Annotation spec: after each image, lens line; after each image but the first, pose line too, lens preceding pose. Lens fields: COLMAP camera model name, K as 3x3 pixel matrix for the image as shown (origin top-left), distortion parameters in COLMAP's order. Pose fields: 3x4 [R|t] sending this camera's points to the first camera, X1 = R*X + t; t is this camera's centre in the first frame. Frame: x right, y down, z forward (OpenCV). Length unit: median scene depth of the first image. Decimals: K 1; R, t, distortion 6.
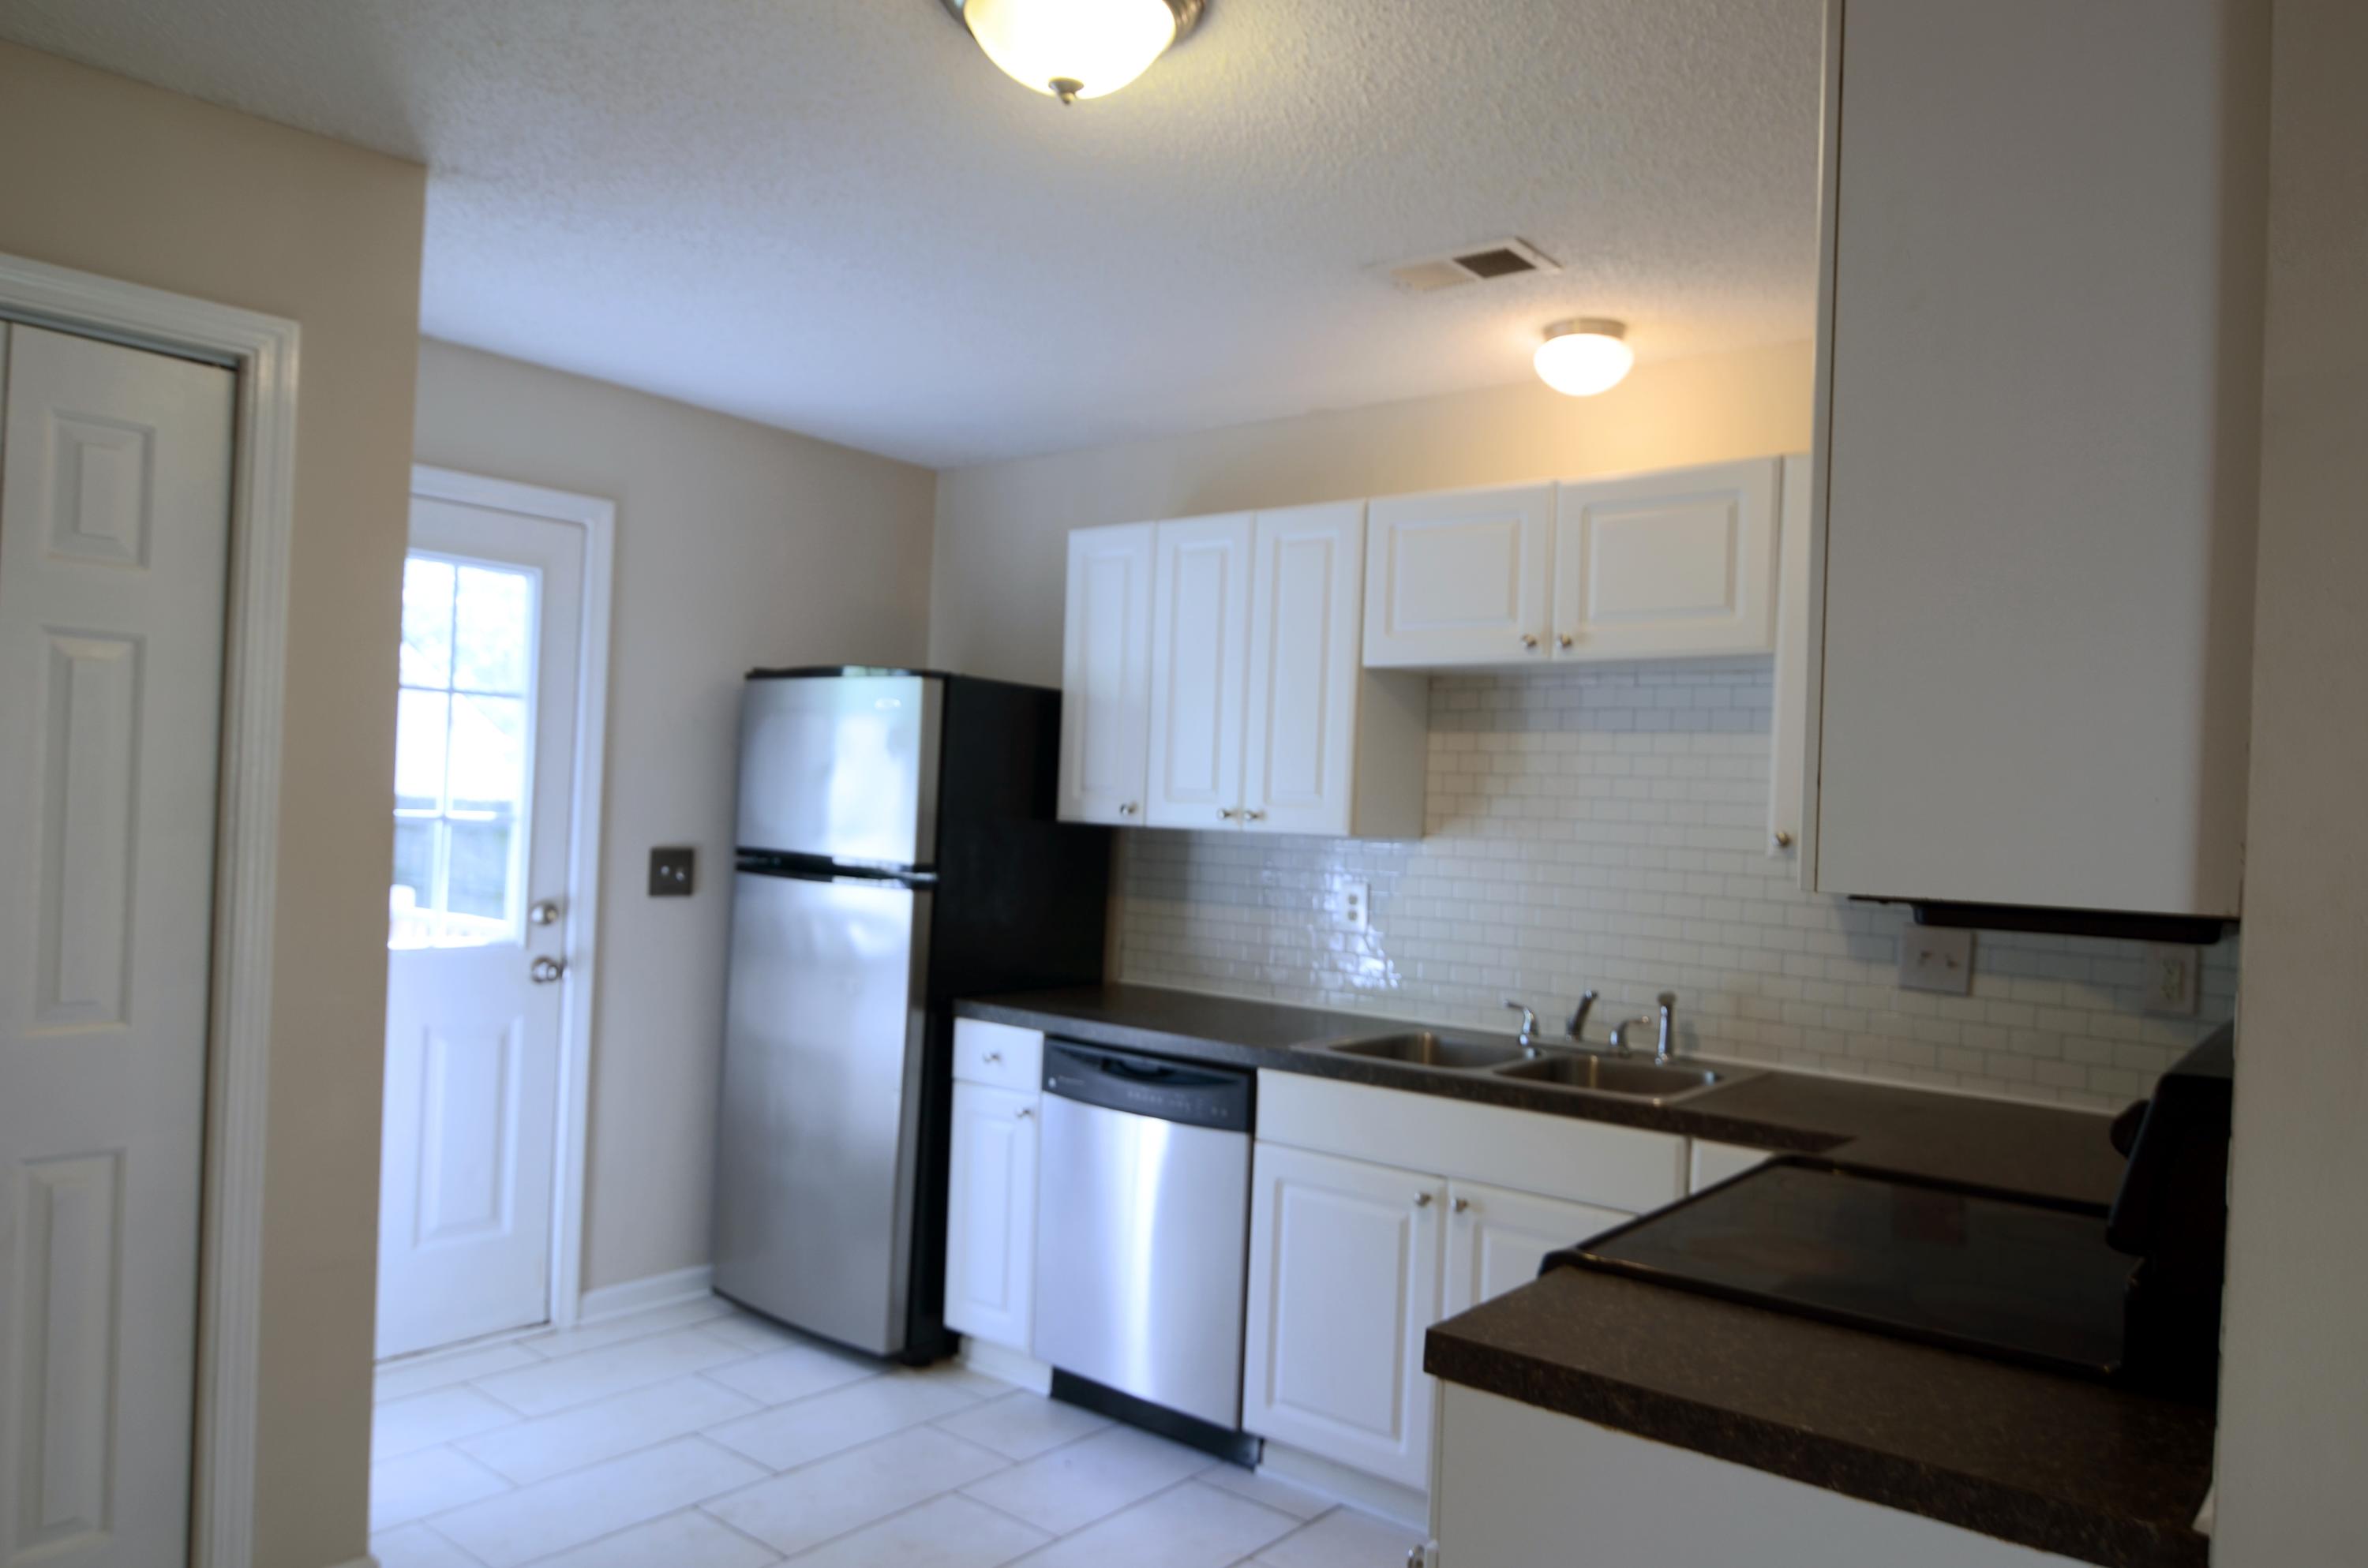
lens RADIAL K [[1591.9, 0, 1185.9], [0, 1591.9, 802.3], [0, 0, 1]] dist [0.002151, -0.019316]
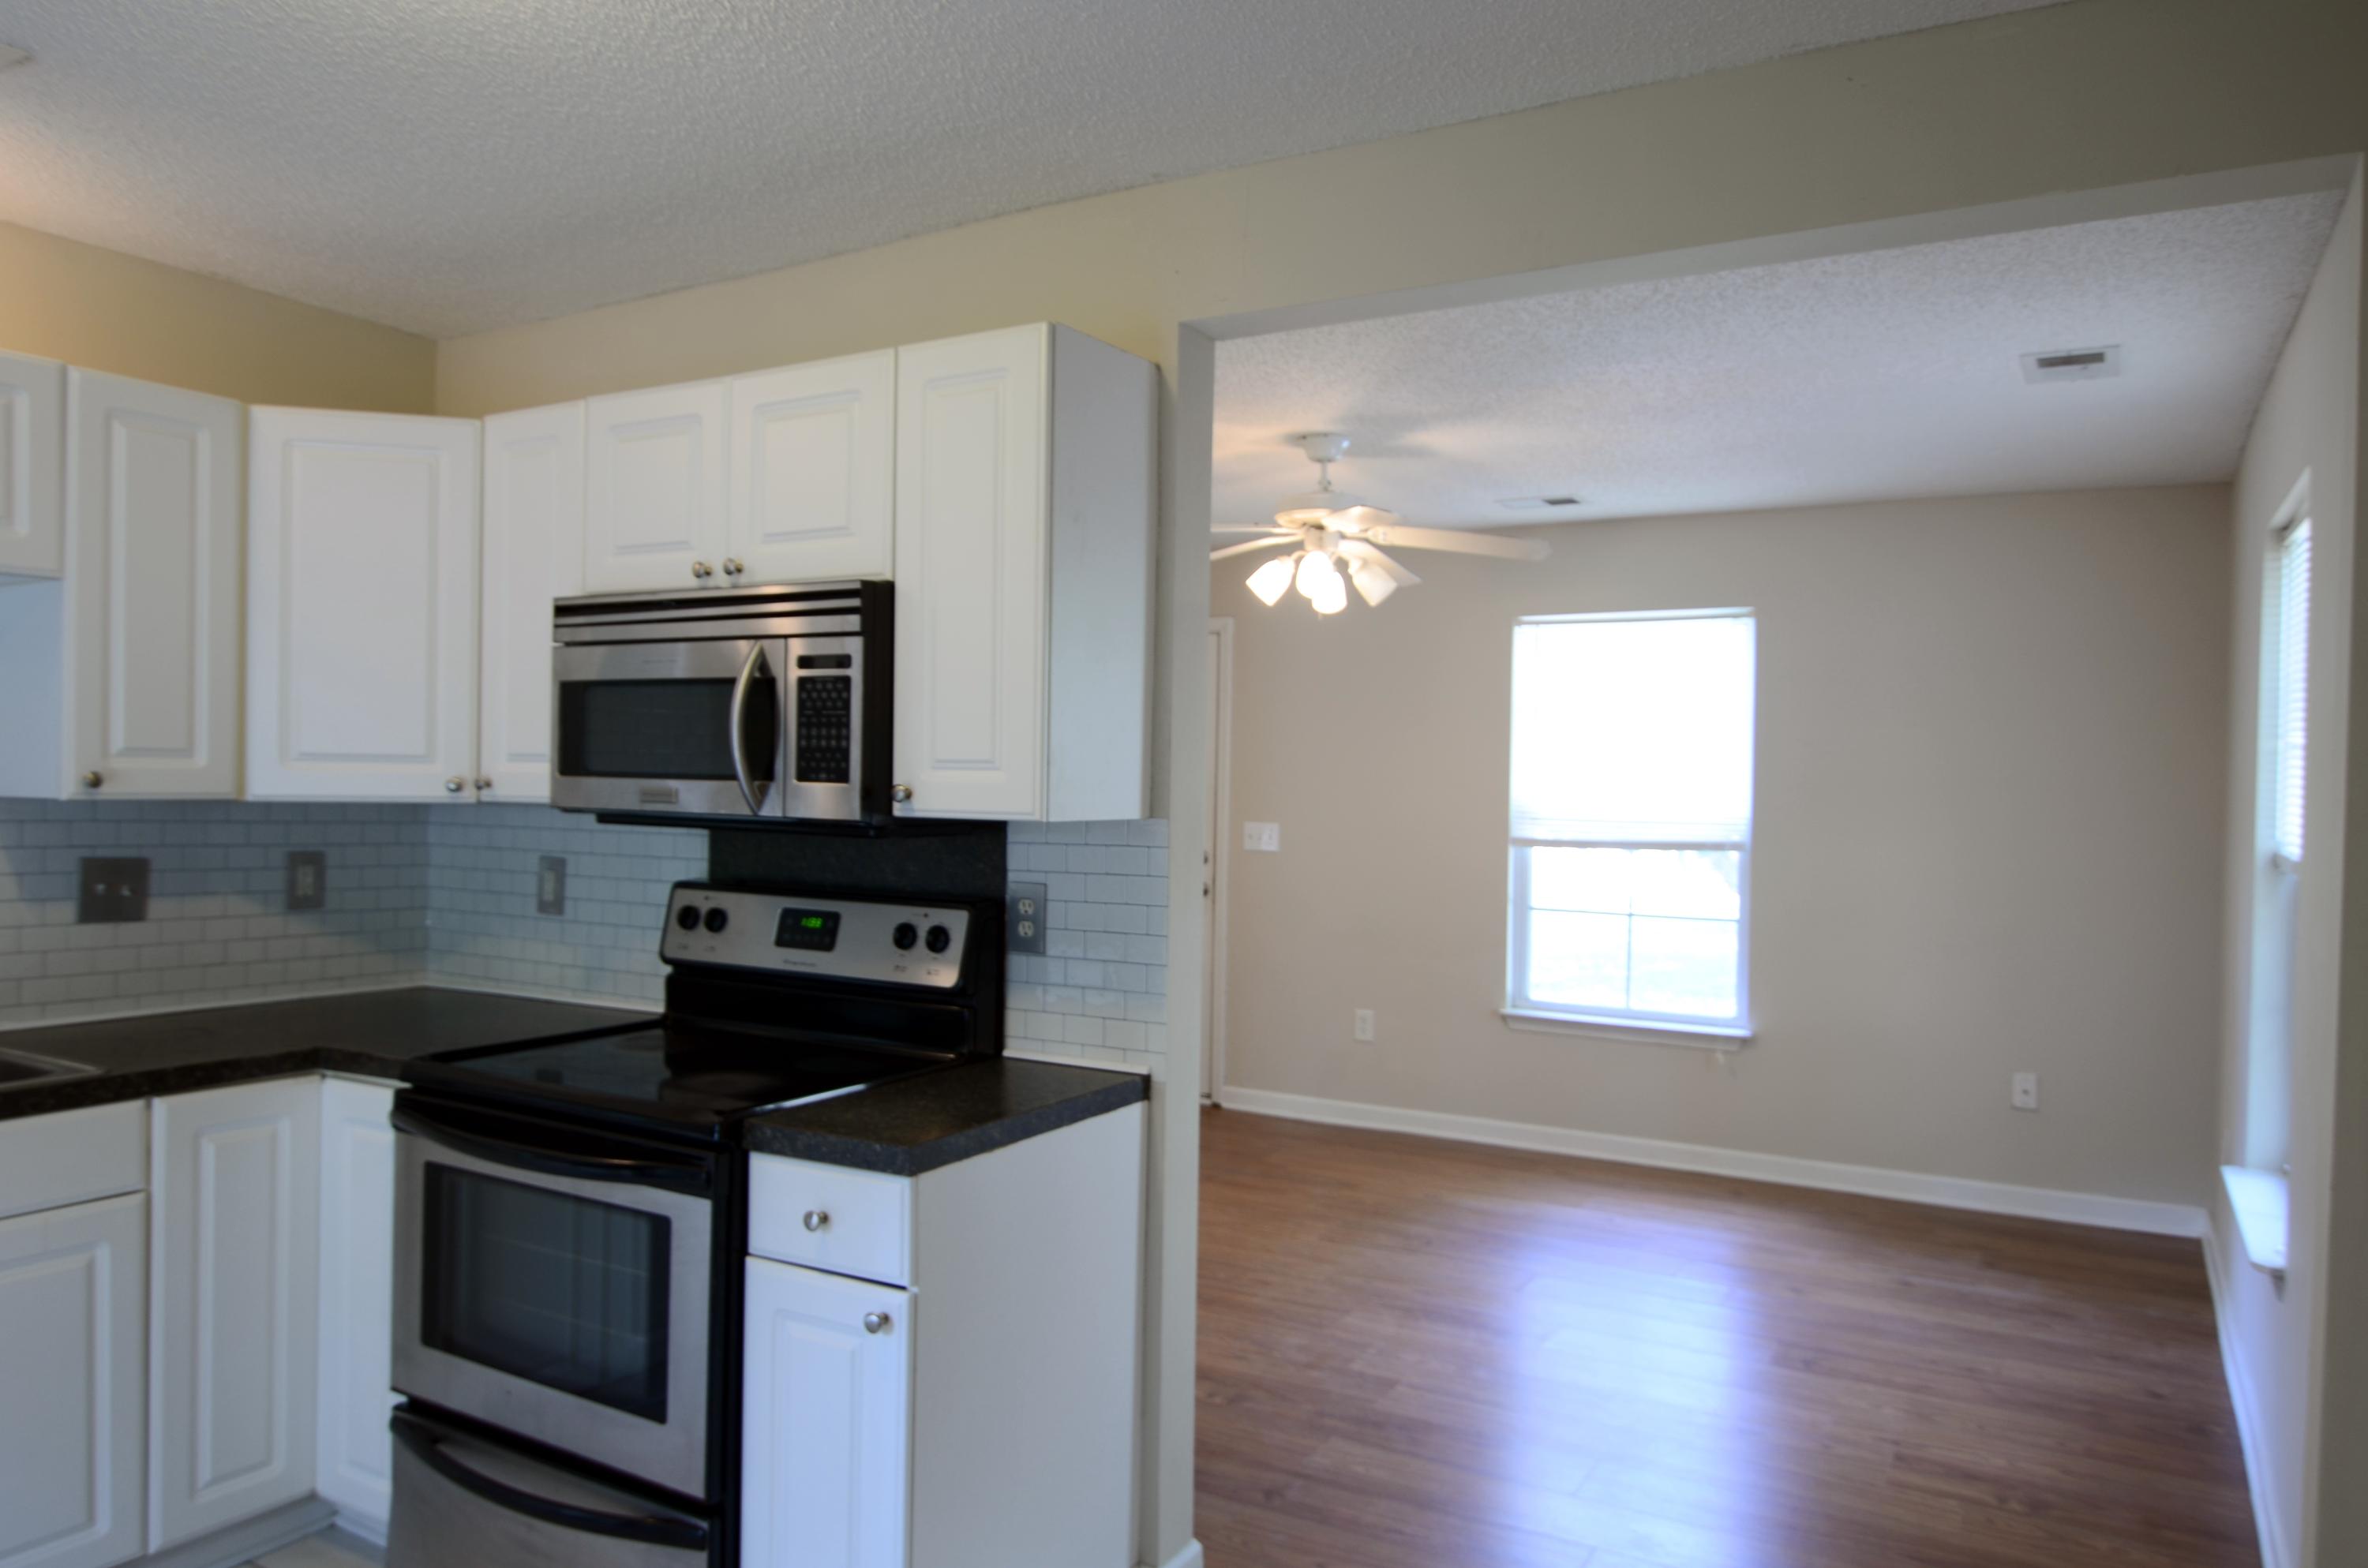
lens RADIAL K [[1591.9, 0, 1189.1], [0, 1591.9, 795.7], [0, 0, 1]] dist [0.002151, -0.019316]
pose [[-0.160343, -0.053073, 0.985633, -0.506821], [-0.025674, 0.998440, 0.049586, -0.023003], [-0.986727, -0.017355, -0.161456, 0.389806]]
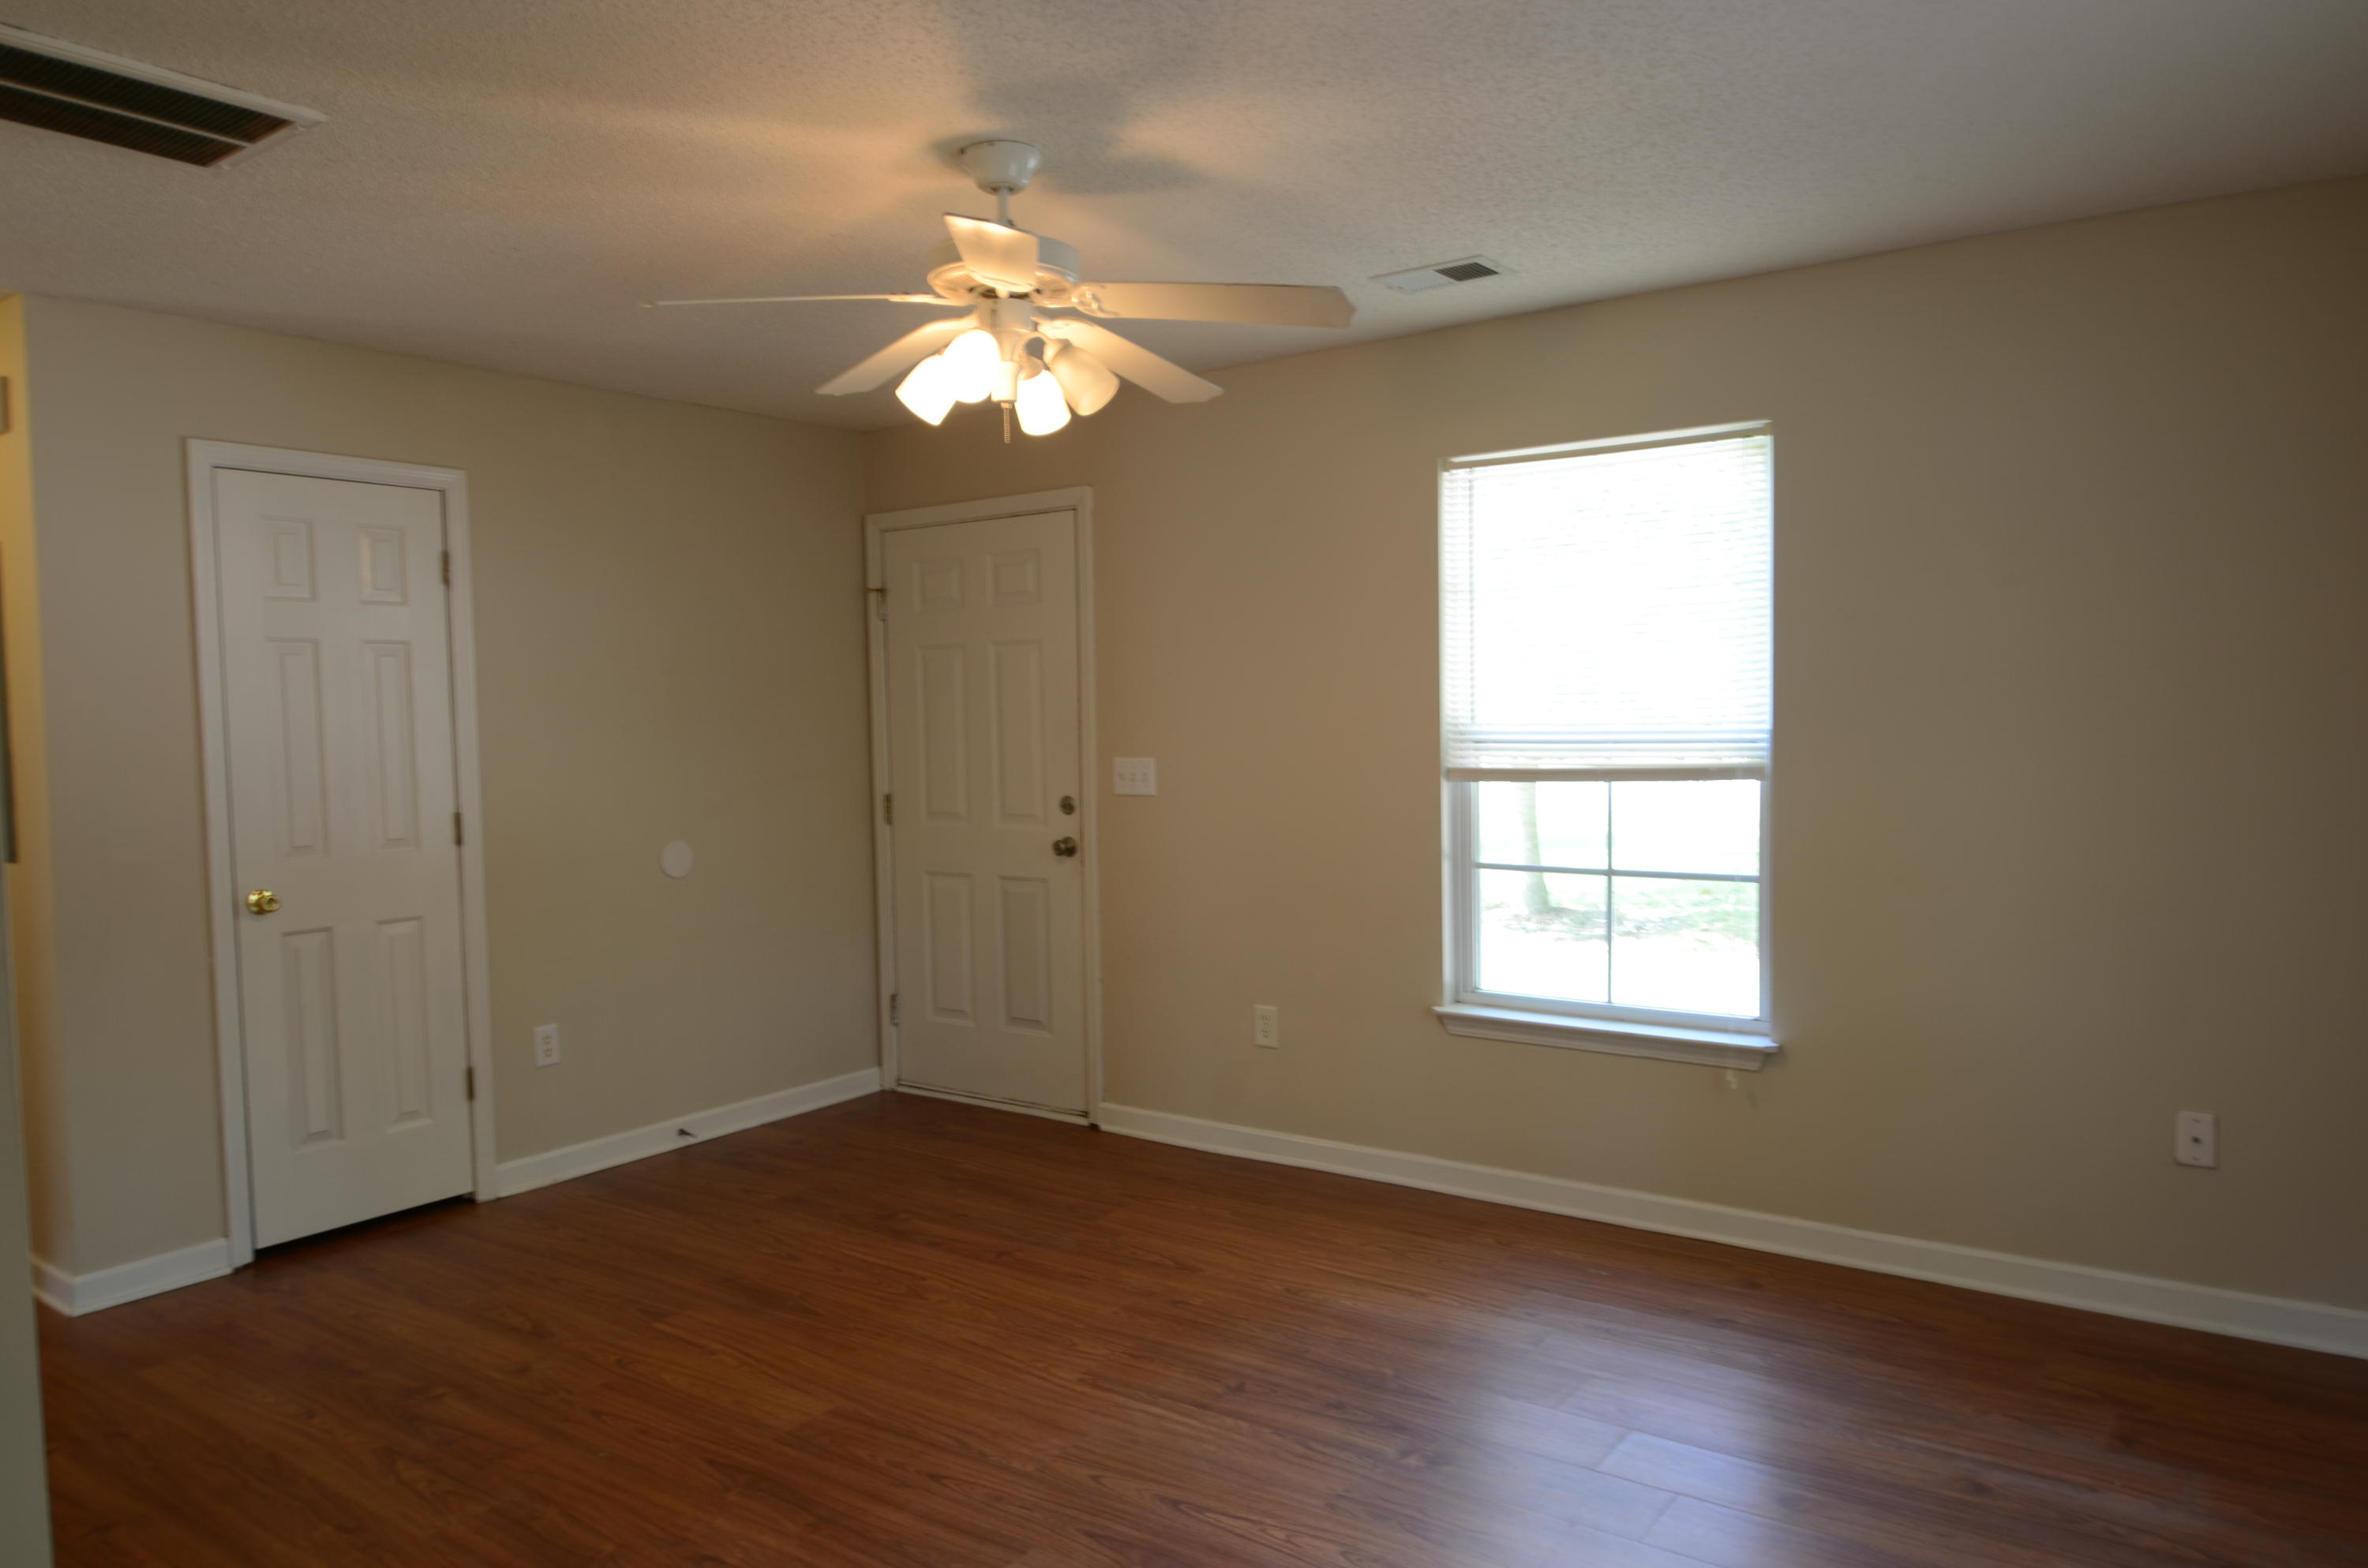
lens RADIAL K [[1591.9, 0, 1188.1], [0, 1591.9, 789.9], [0, 0, 1]] dist [0.002151, -0.019316]
pose [[-0.060502, -0.088787, 0.994211, -0.342862], [0.013068, 0.995880, 0.089731, -0.013211], [-0.998083, 0.018421, -0.059092, 0.253247]]
